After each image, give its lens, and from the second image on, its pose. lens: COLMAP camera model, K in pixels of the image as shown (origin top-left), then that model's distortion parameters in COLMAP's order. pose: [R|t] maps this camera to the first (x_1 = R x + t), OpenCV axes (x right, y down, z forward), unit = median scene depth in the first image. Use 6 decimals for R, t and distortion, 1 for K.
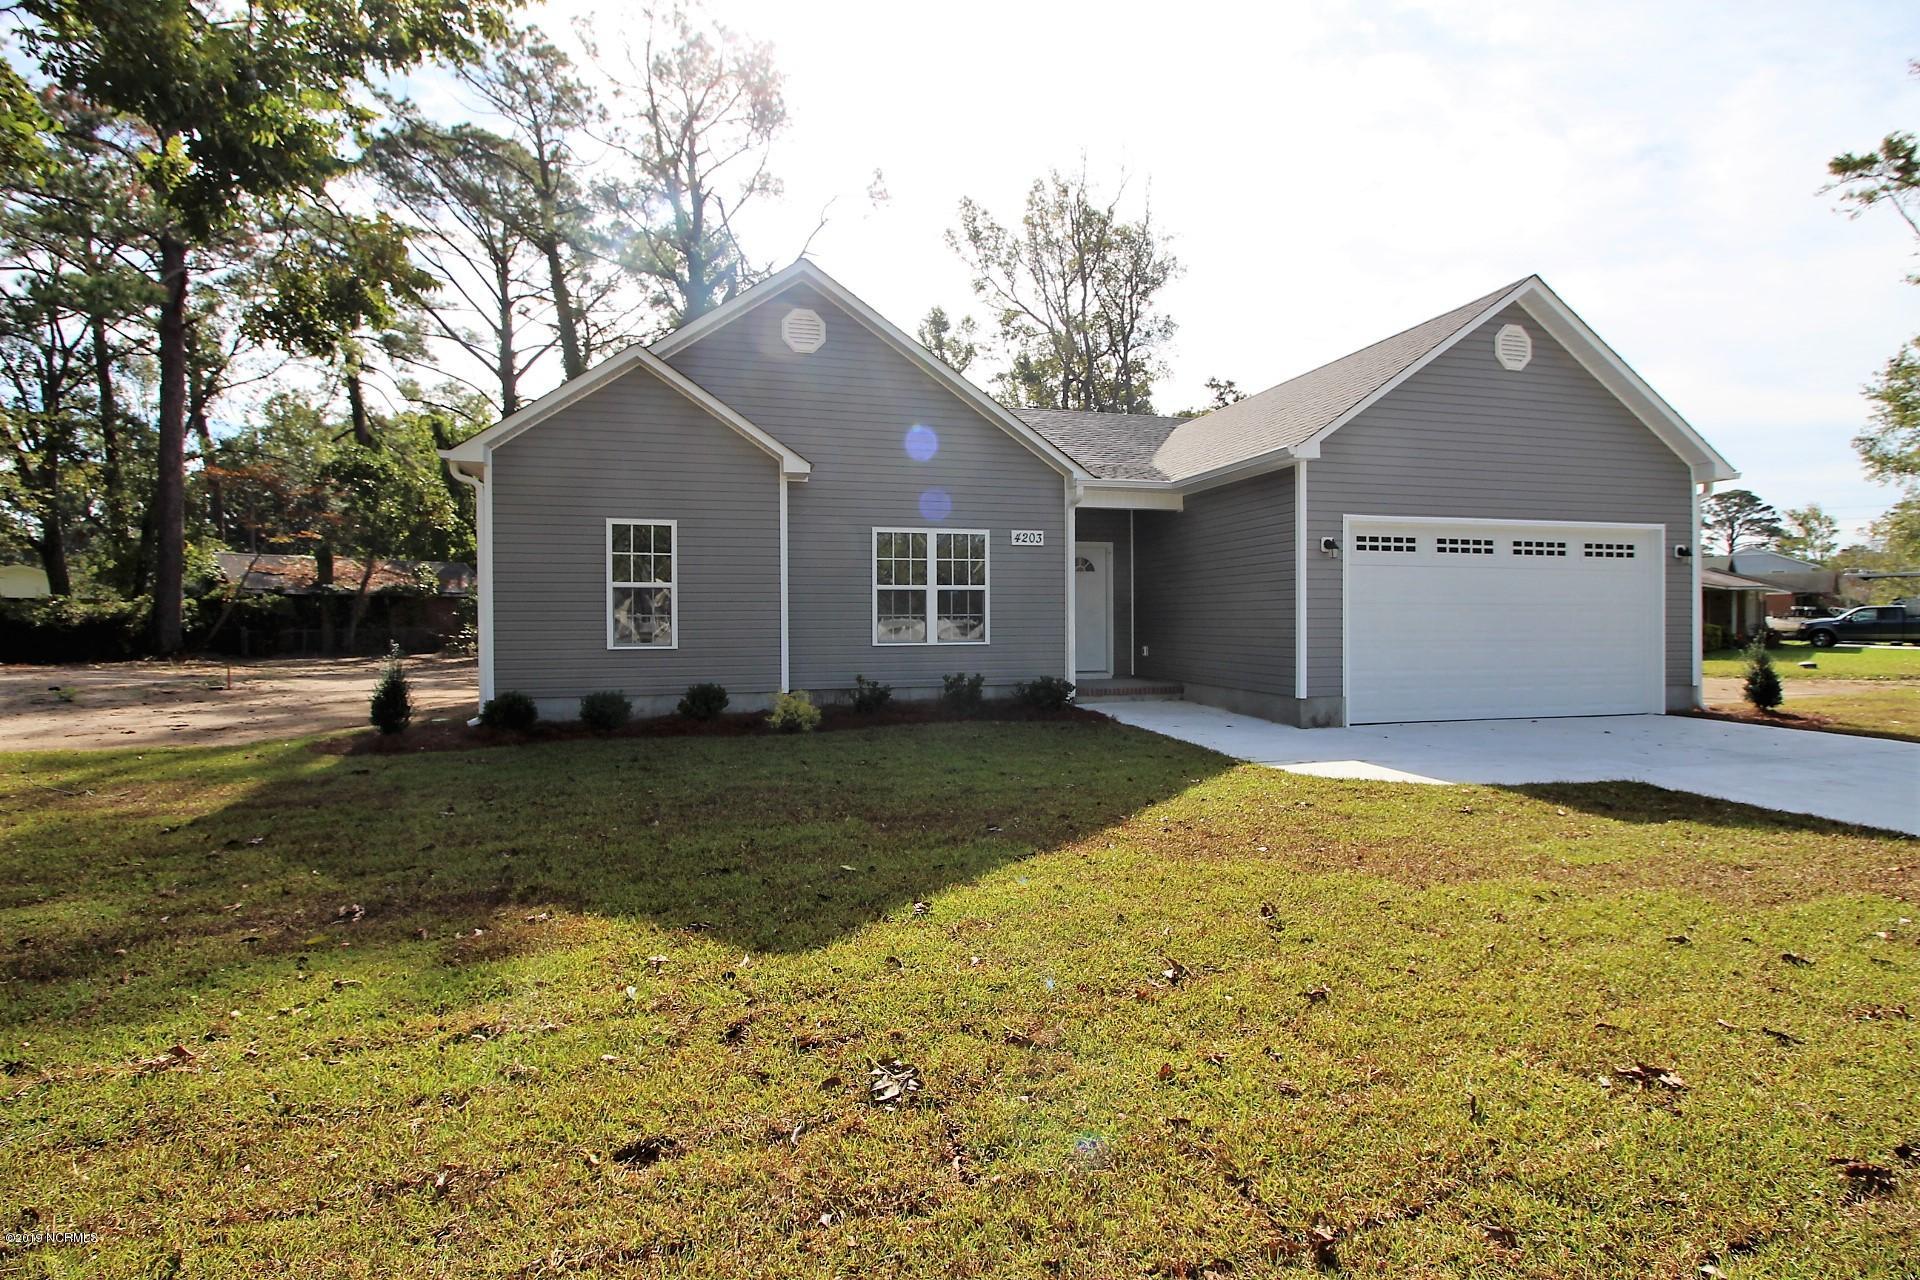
lens RADIAL K [[896.5, 0, 970.5], [0, 896.5, 635.8], [0, 0, 1]] dist [-0.006169, -0.001569]
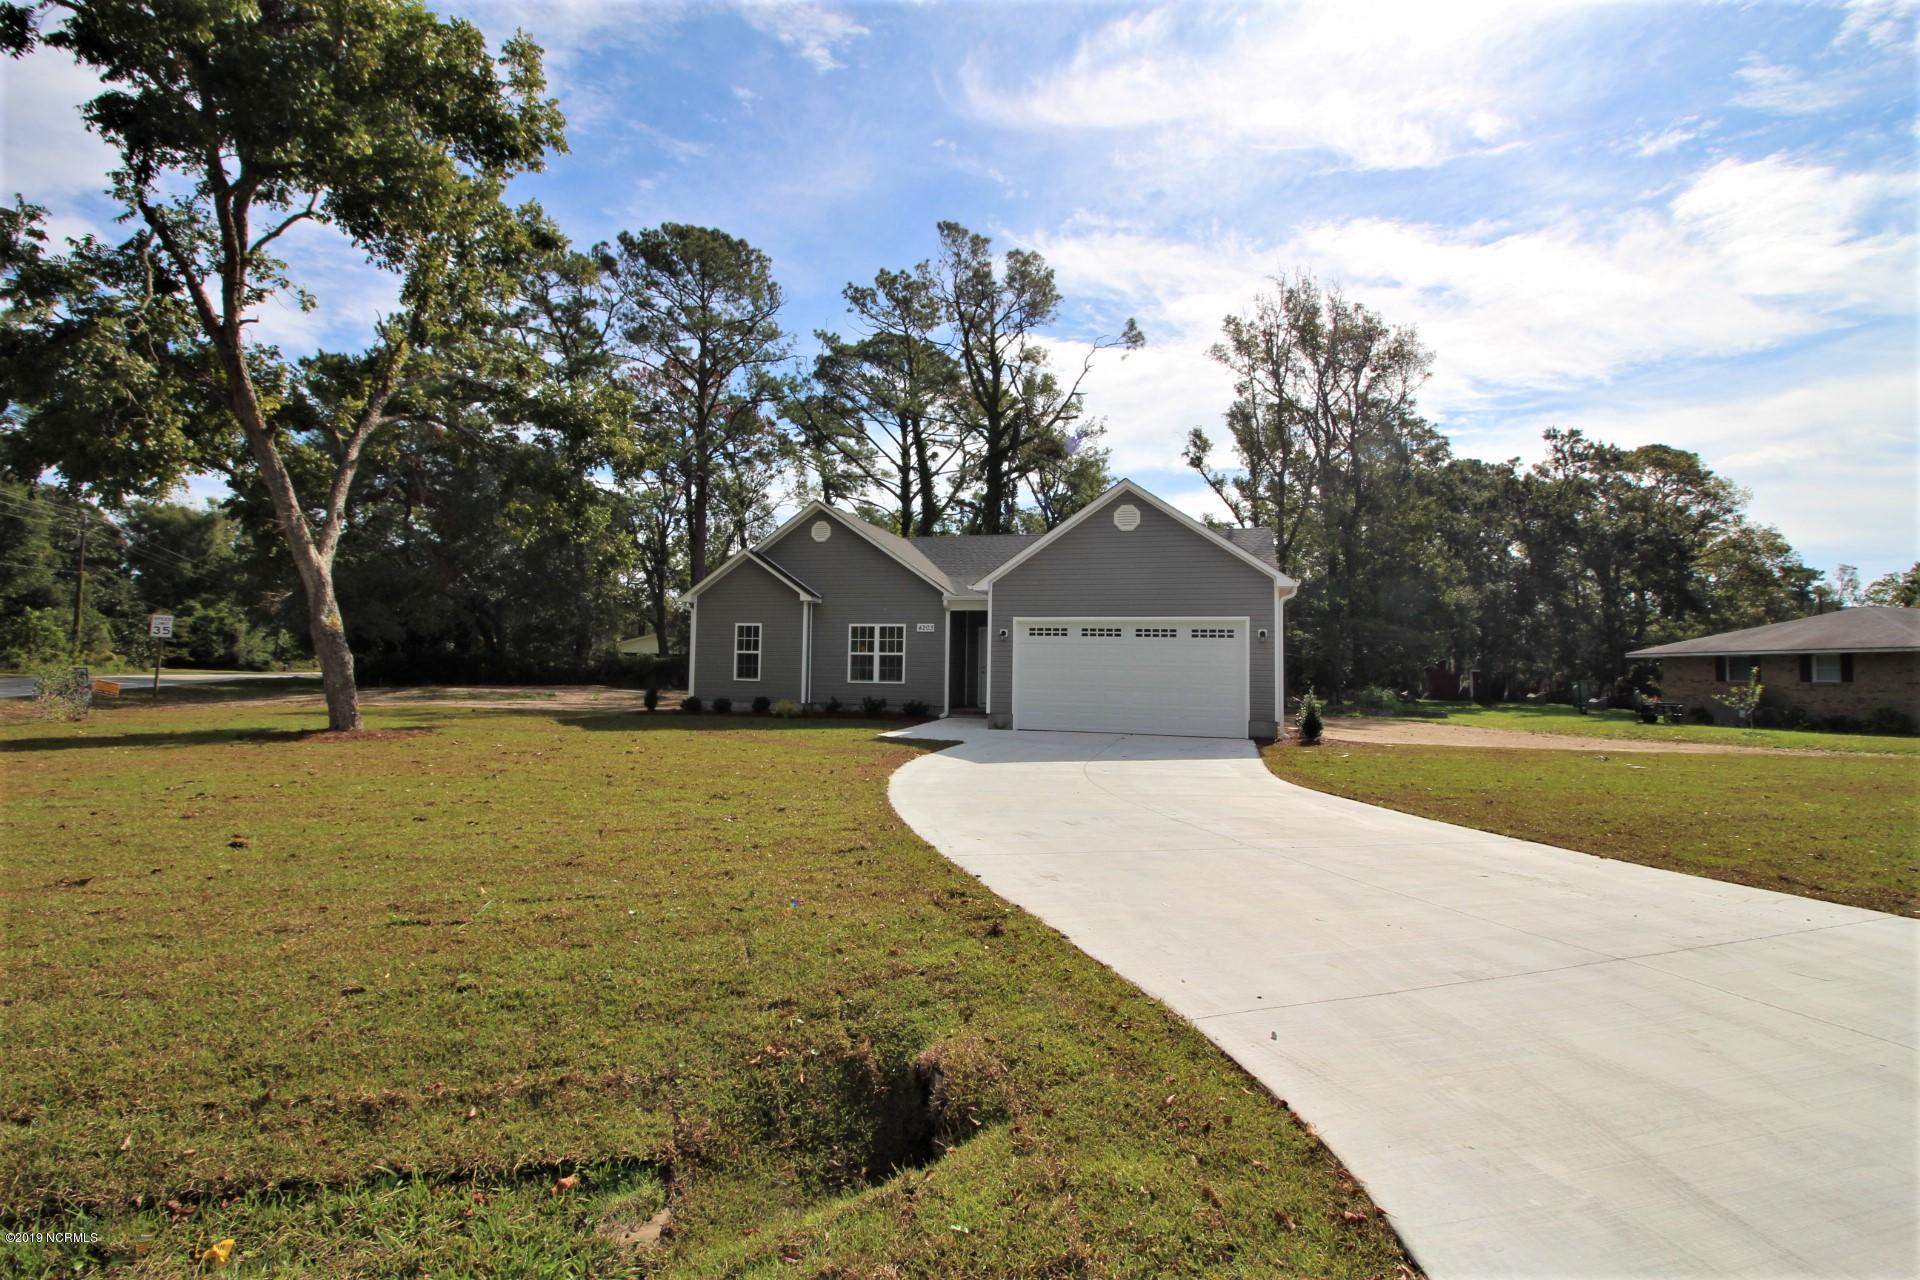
lens RADIAL K [[896.5, 0, 955.3], [0, 896.5, 637.9], [0, 0, 1]] dist [-0.006169, -0.001569]
pose [[0.852406, -0.001942, -0.522877, 1.151607], [-0.030870, 0.998062, -0.054032, 0.012559], [0.521969, 0.062198, 0.850694, -0.594907]]
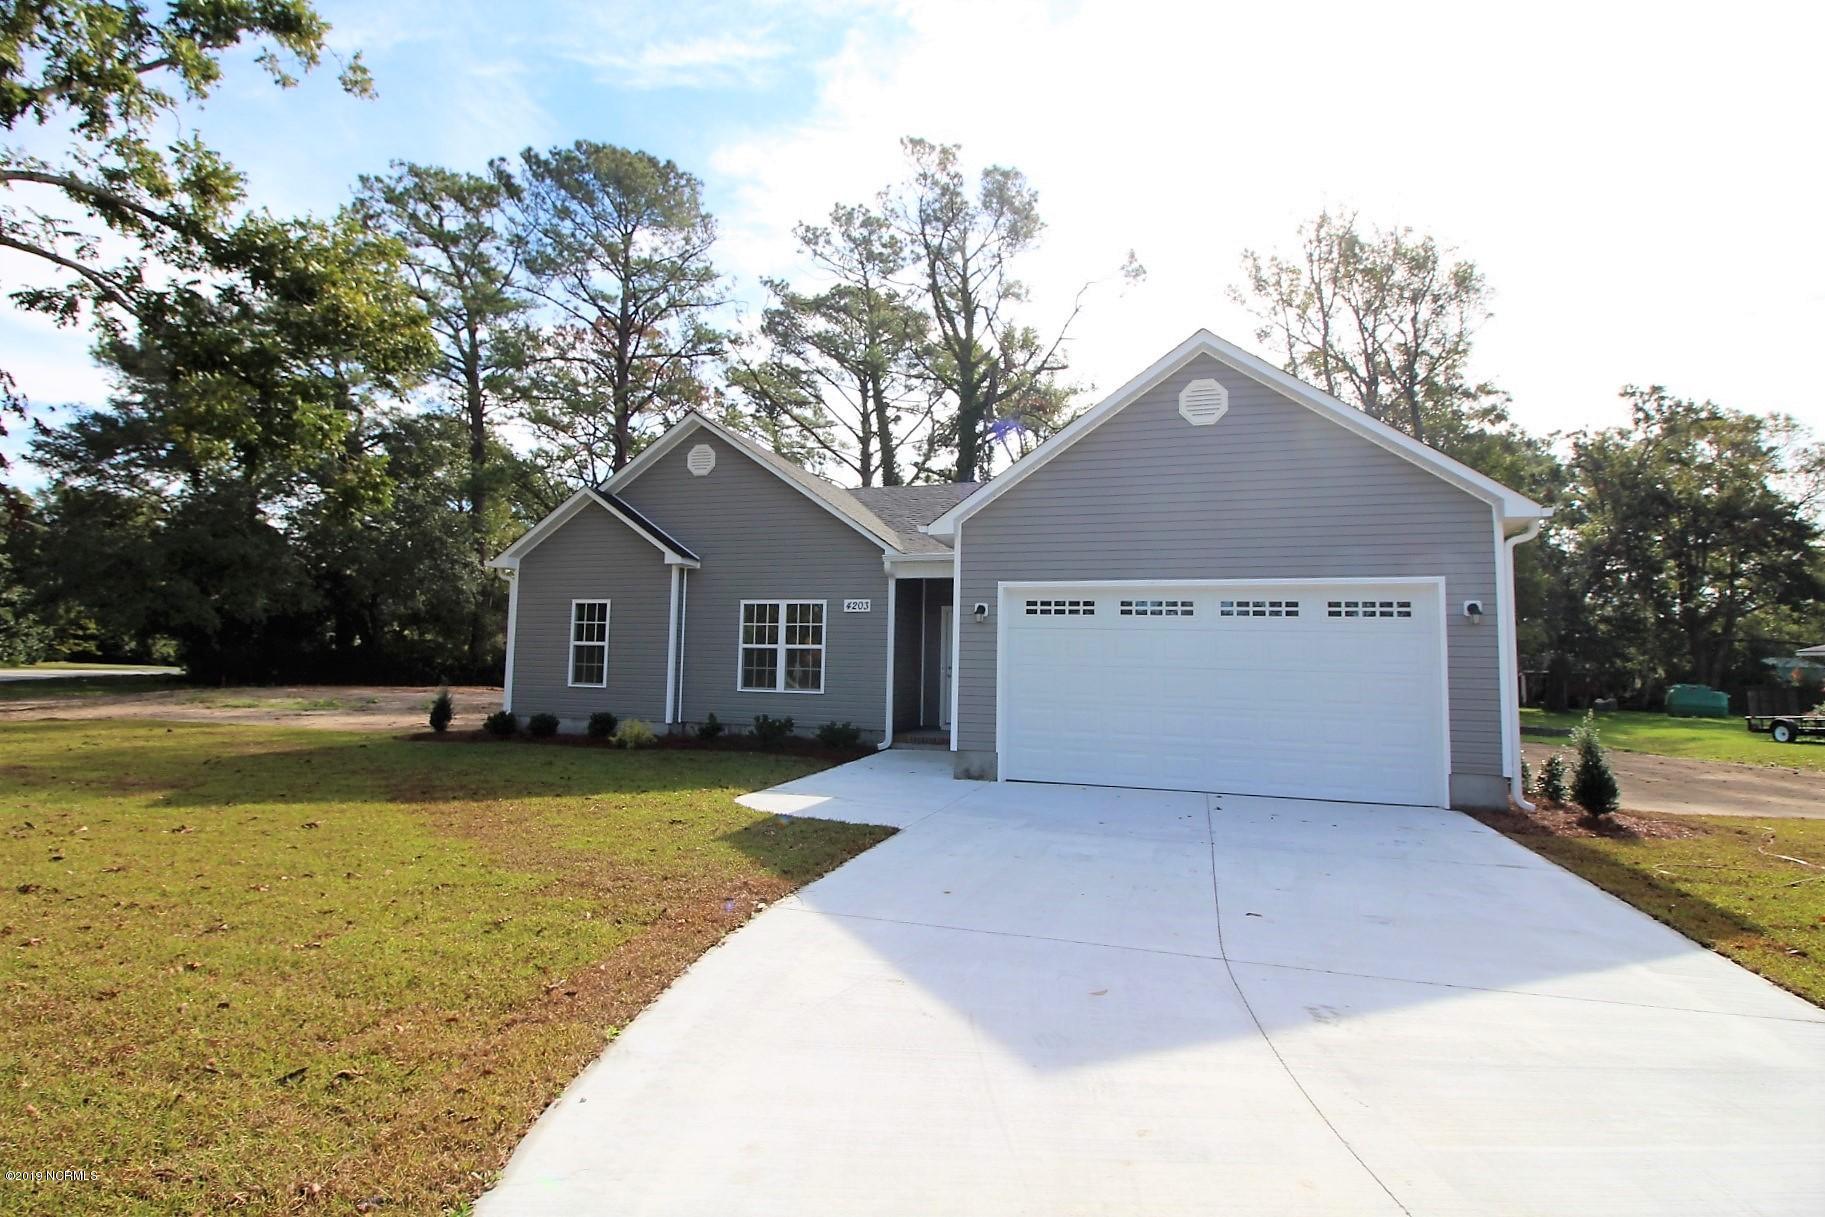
lens RADIAL K [[894.3, 0, 910.1], [0, 894.3, 609.0], [0, 0, 1]] dist [-0.002185, -0.000809]
pose [[0.841508, -0.015054, -0.540035, 0.802914], [-0.034740, 0.996035, -0.081900, -0.009704], [0.539127, 0.087680, 0.837648, 0.038576]]
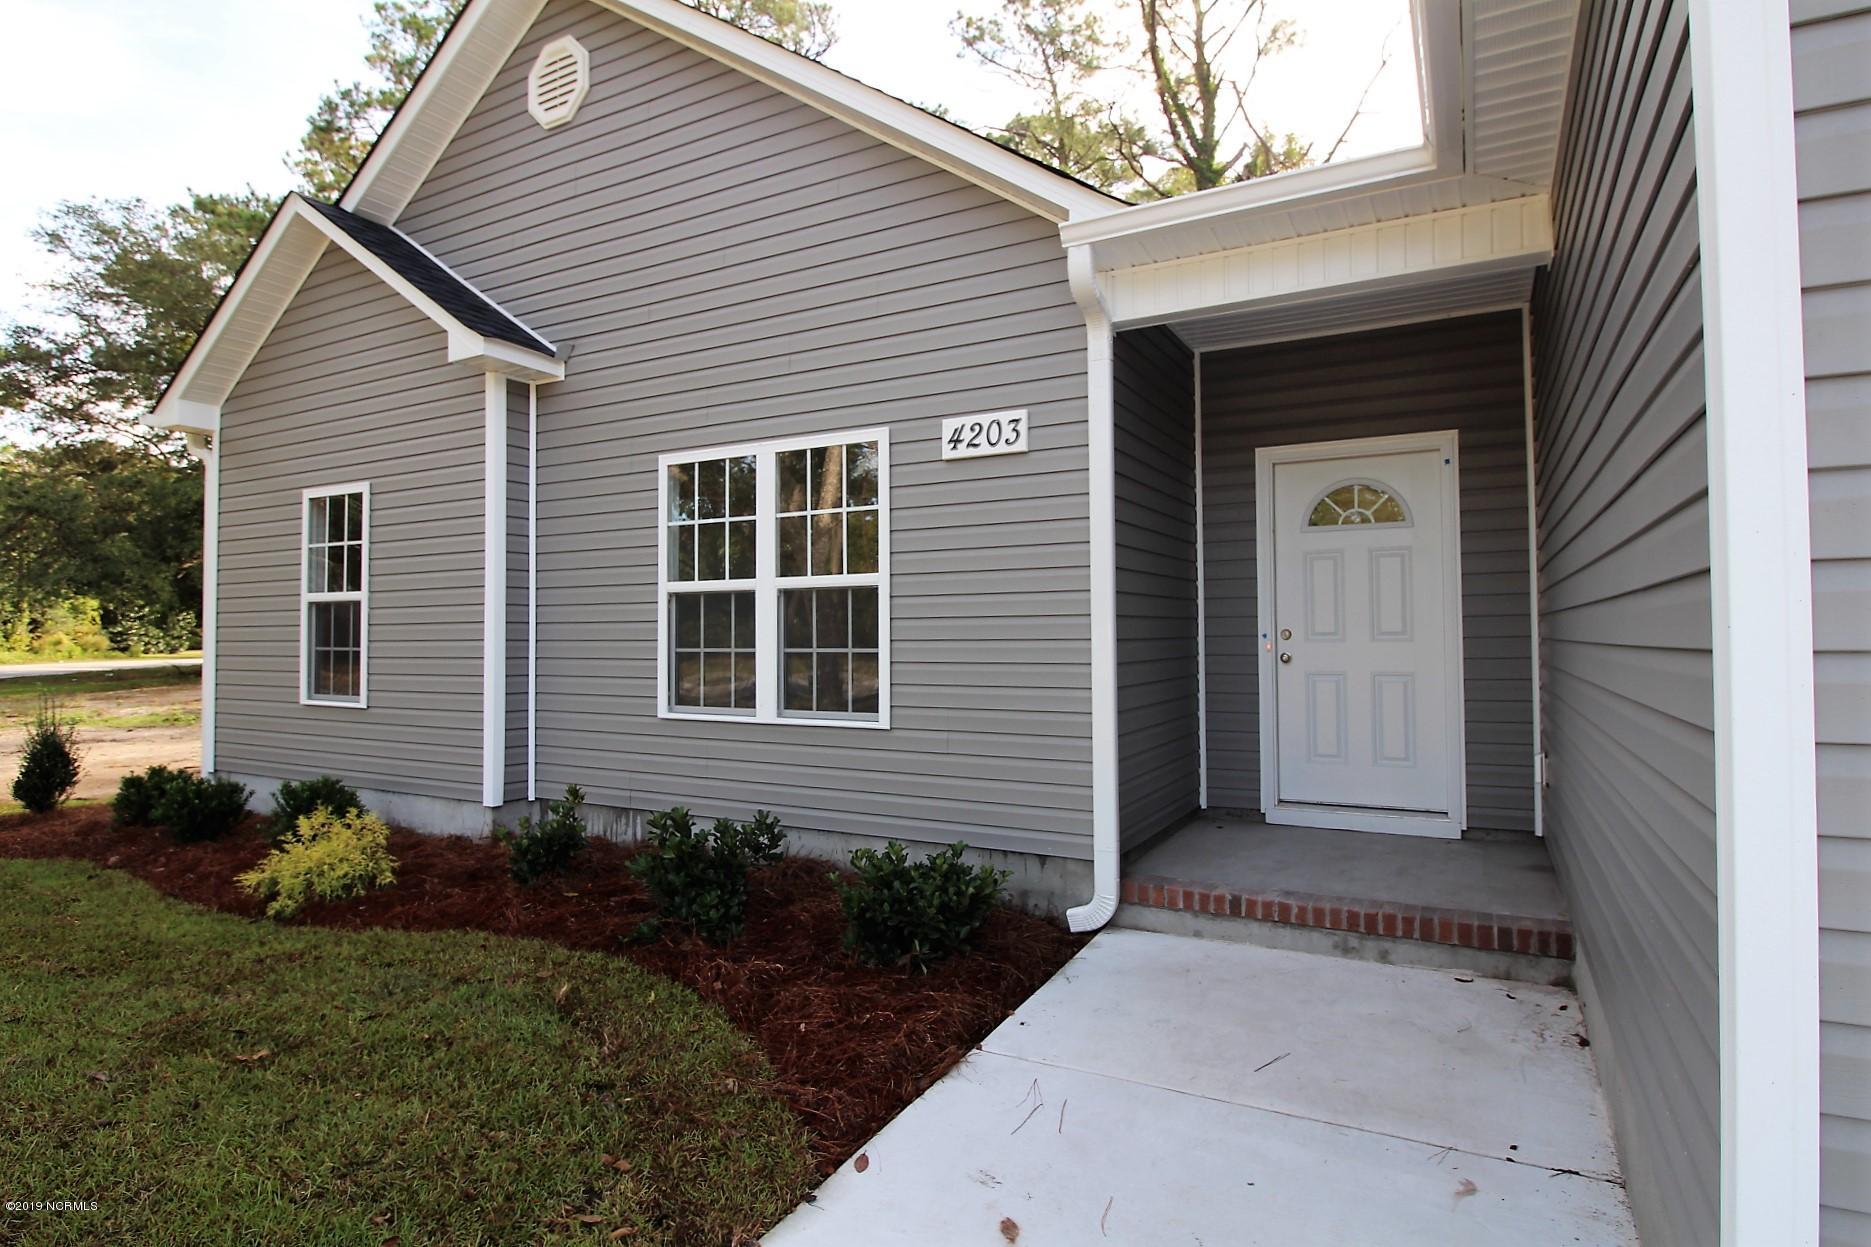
lens RADIAL K [[986.8, 0, 937.3], [0, 986.8, 609.8], [0, 0, 1]] dist [-0.020178, -0.000362]
pose [[0.722595, -0.014540, -0.691119, 0.334065], [-0.010413, 0.999436, -0.031914, -0.028618], [0.691193, 0.030257, 0.722036, 0.737752]]
